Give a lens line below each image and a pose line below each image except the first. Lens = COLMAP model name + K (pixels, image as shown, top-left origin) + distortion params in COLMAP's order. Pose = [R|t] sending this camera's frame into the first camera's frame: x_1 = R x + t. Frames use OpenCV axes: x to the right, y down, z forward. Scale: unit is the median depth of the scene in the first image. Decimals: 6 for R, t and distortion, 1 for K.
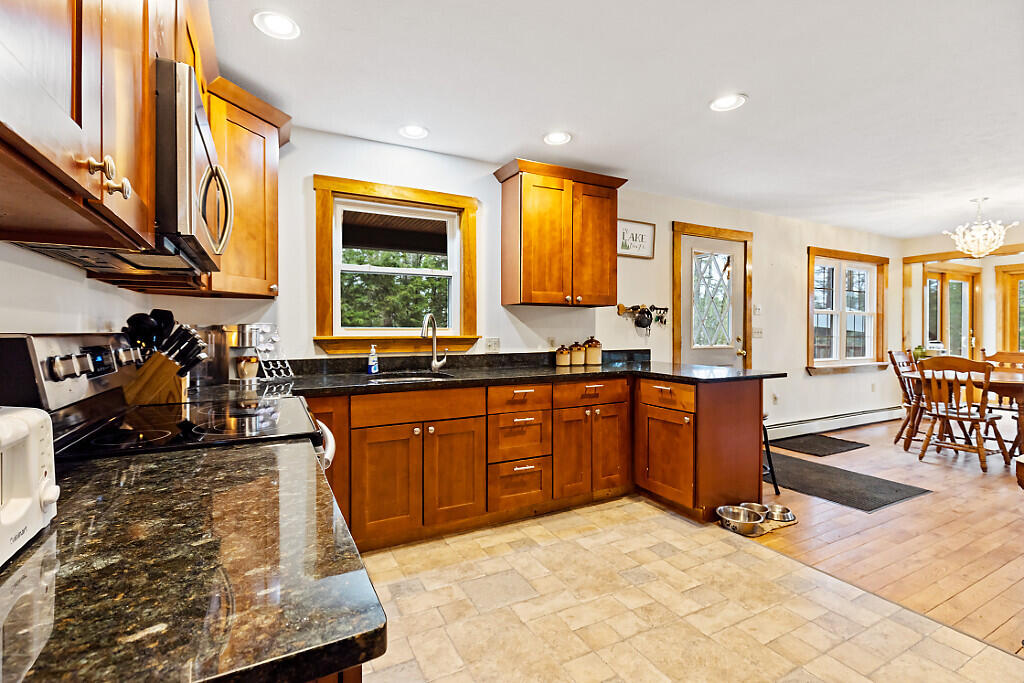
lens RADIAL K [[464.7, 0, 505.4], [0, 464.7, 334.3], [0, 0, 1]] dist [0.005431, 0.000795]
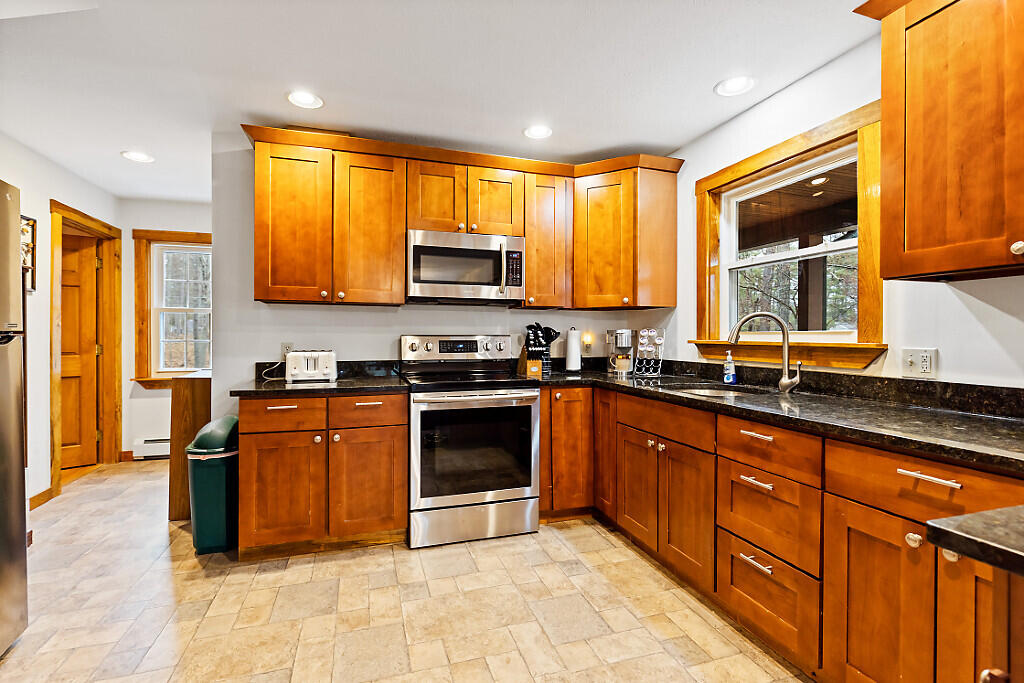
lens RADIAL K [[464.7, 0, 505.5], [0, 464.7, 337.7], [0, 0, 1]] dist [0.005431, 0.000795]
pose [[-0.167856, 0.006760, -0.985788, 0.651979], [-0.010466, 0.999908, 0.008639, -0.004771], [0.985756, 0.011768, -0.167770, 0.739469]]
